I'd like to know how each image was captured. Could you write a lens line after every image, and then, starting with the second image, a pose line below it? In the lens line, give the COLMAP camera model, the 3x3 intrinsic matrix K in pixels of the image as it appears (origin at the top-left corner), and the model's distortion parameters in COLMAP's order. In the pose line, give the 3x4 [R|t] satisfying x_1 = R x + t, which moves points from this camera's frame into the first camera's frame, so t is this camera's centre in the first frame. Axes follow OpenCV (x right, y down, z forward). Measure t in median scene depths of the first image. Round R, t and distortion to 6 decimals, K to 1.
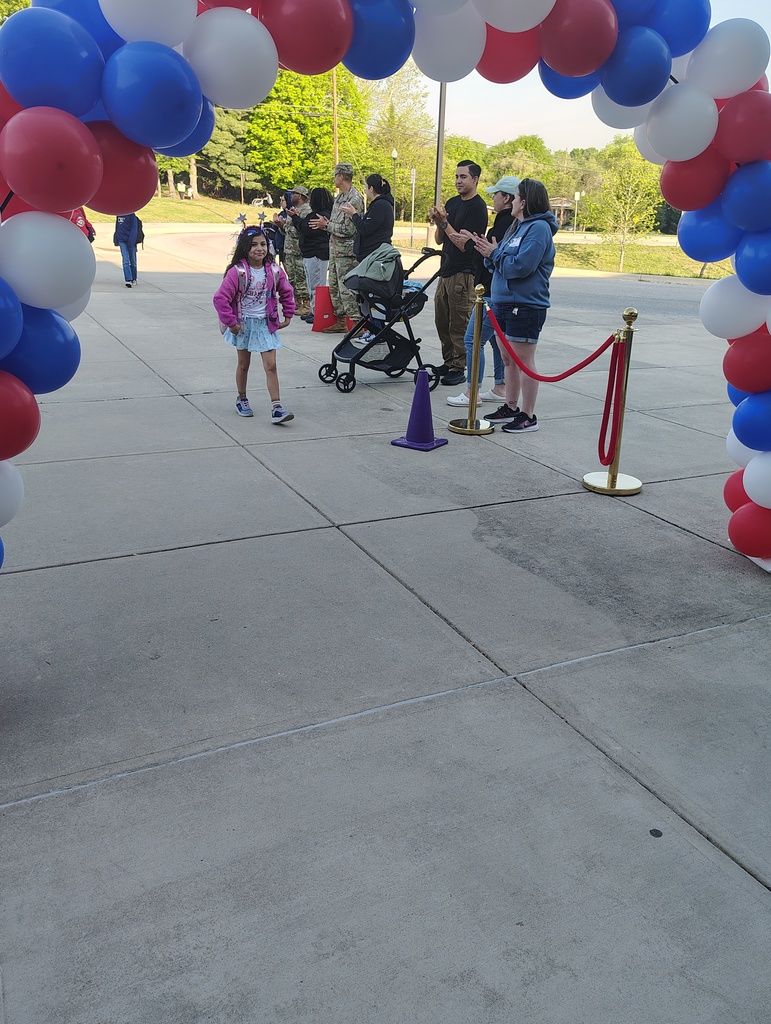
lens RADIAL K [[819.9, 0, 402.0], [0, 819.9, 527.7], [0, 0, 1]] dist [0.055880, -0.083768]
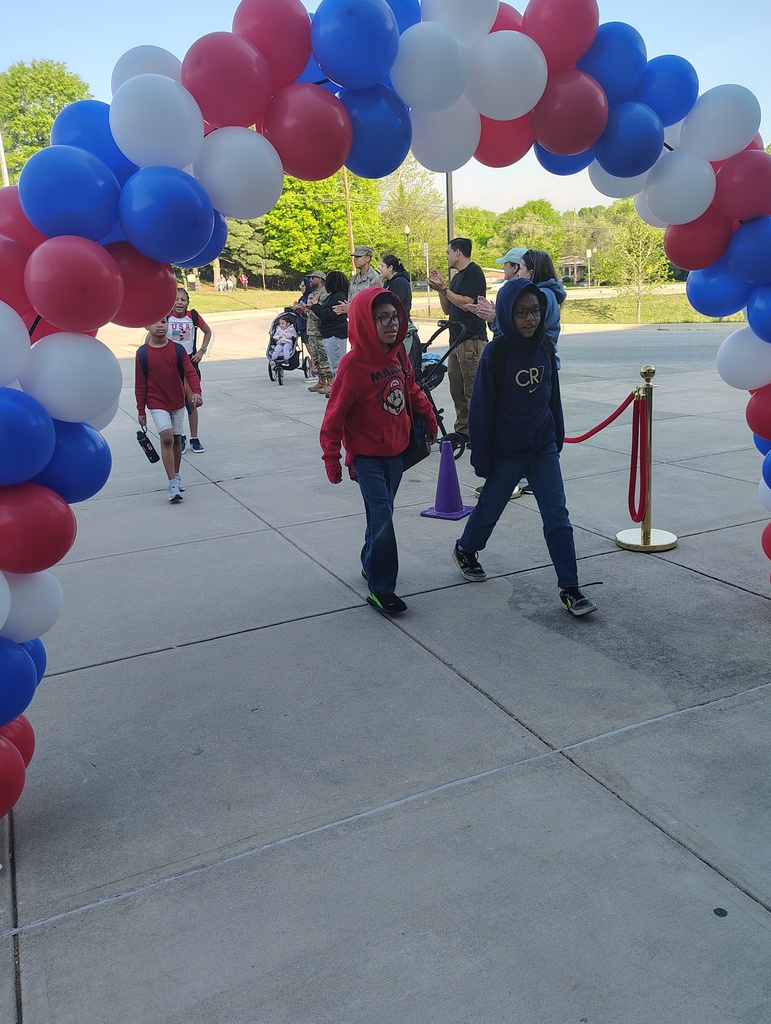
lens RADIAL K [[819.9, 0, 395.5], [0, 819.9, 530.6], [0, 0, 1]] dist [0.055880, -0.083768]
pose [[0.995957, -0.074382, -0.050375, 0.009393], [0.070423, 0.994598, -0.076259, -0.016512], [0.055776, 0.072403, 0.995815, -0.003605]]
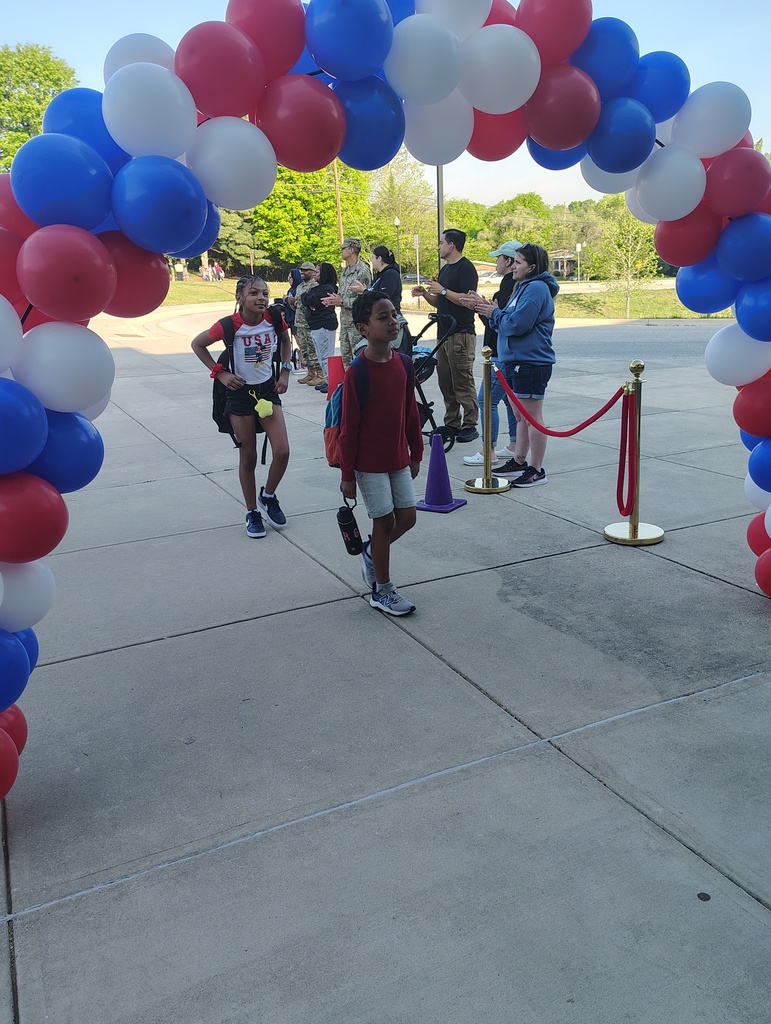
lens RADIAL K [[819.9, 0, 399.1], [0, 819.9, 535.4], [0, 0, 1]] dist [0.055880, -0.083768]
pose [[0.997109, -0.068649, -0.032575, 0.005690], [0.066572, 0.995912, -0.061049, -0.014868], [0.036632, 0.058704, 0.997603, -0.011249]]
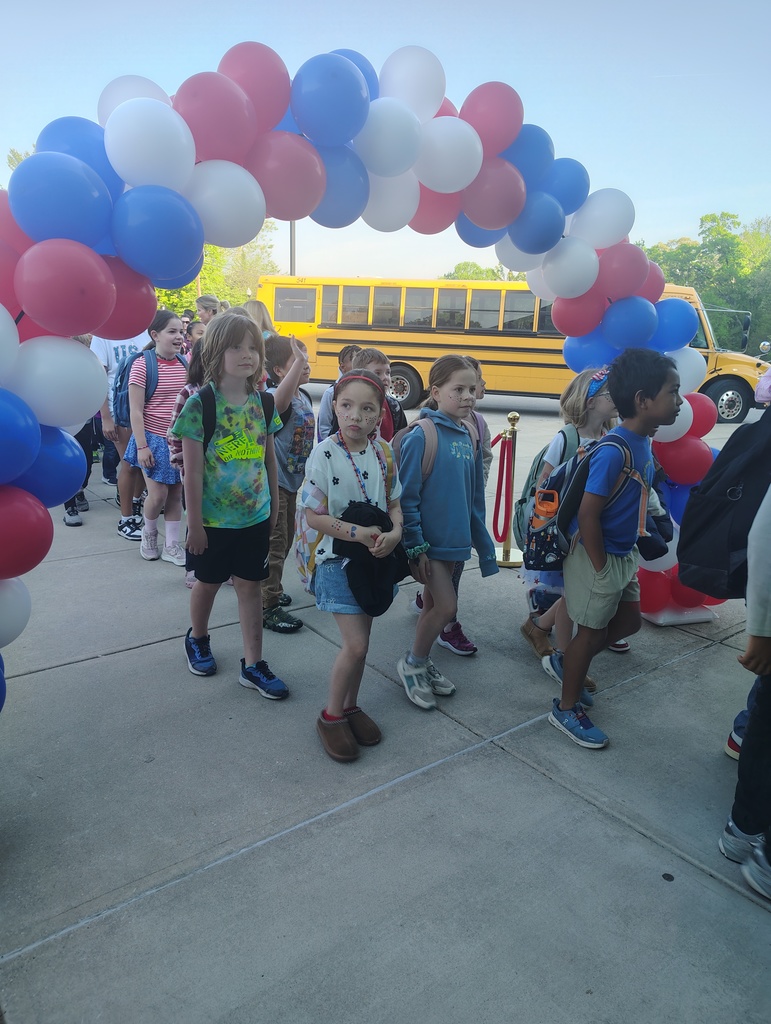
lens RADIAL K [[699.5, 0, 390.3], [0, 699.5, 517.4], [0, 0, 1]] dist [0.027358, -0.028796]
pose [[0.982044, -0.050344, 0.181810, -0.141133], [0.070811, 0.991637, -0.107896, -0.022373], [-0.174858, 0.118832, 0.977396, 0.062315]]
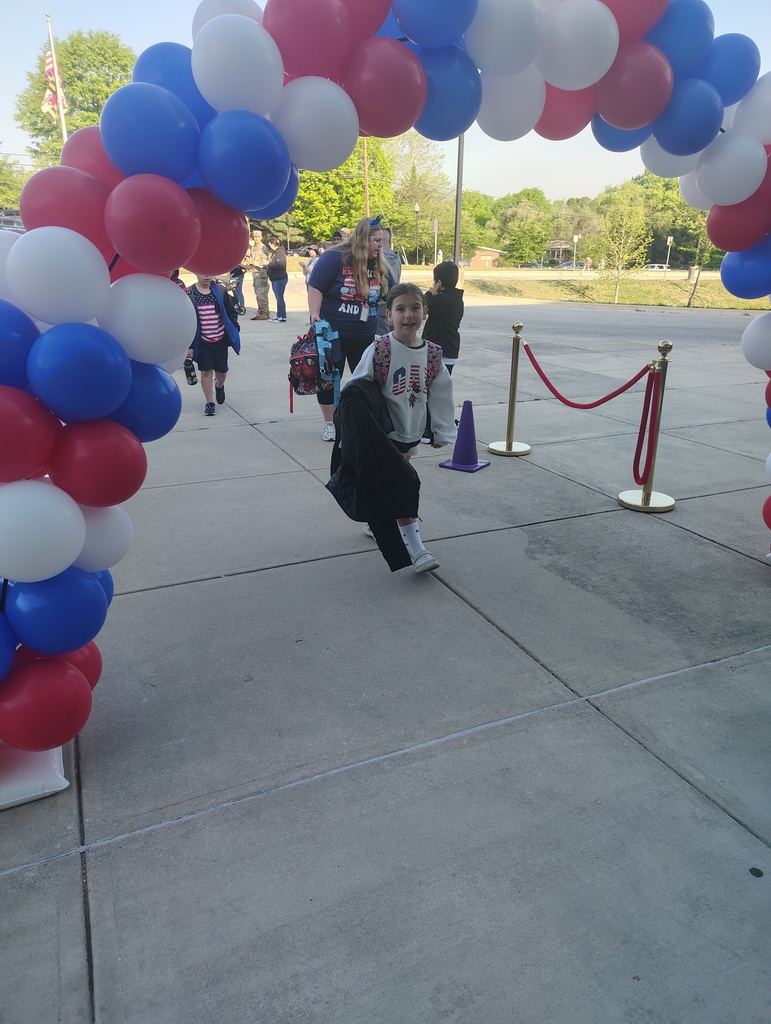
lens RADIAL K [[699.5, 0, 388.6], [0, 699.5, 520.9], [0, 0, 1]] dist [0.027358, -0.028796]
pose [[0.998654, -0.011795, -0.050510, -0.062752], [0.011485, 0.999913, -0.006411, -0.039603], [0.050581, 0.005822, 0.998703, 0.084396]]
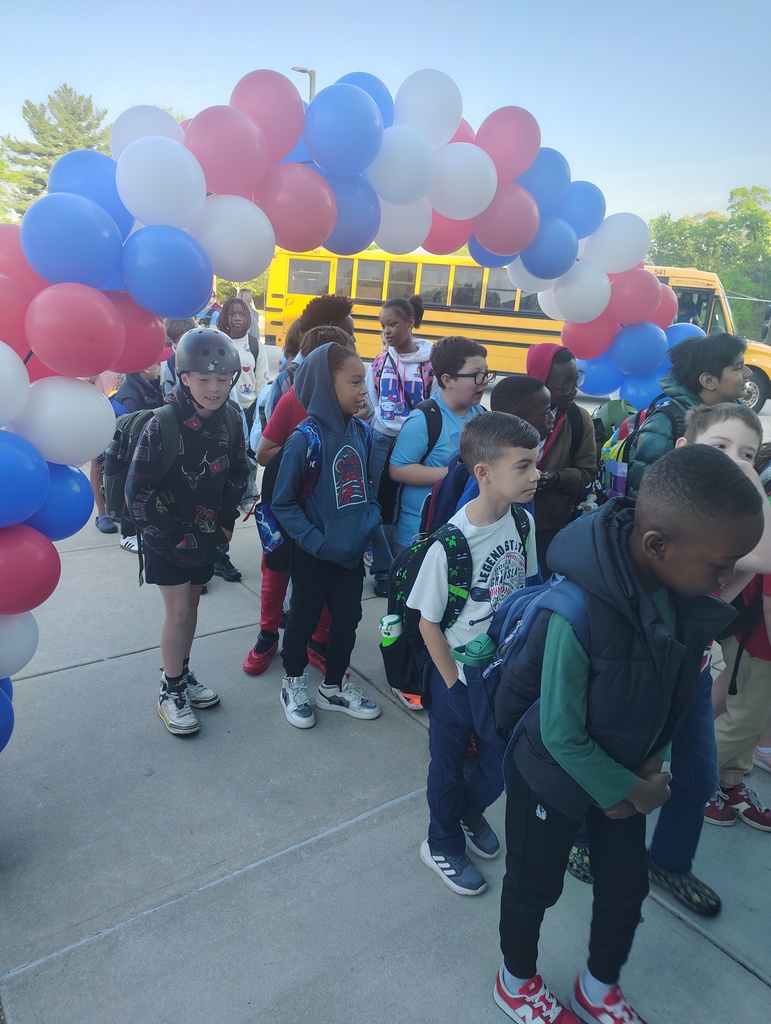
lens RADIAL K [[699.5, 0, 383.5], [0, 699.5, 526.5], [0, 0, 1]] dist [0.027358, -0.028796]
pose [[0.986797, -0.022845, 0.160346, -0.131694], [0.031880, 0.998032, -0.054004, -0.094317], [-0.158796, 0.058403, 0.985582, 0.039243]]
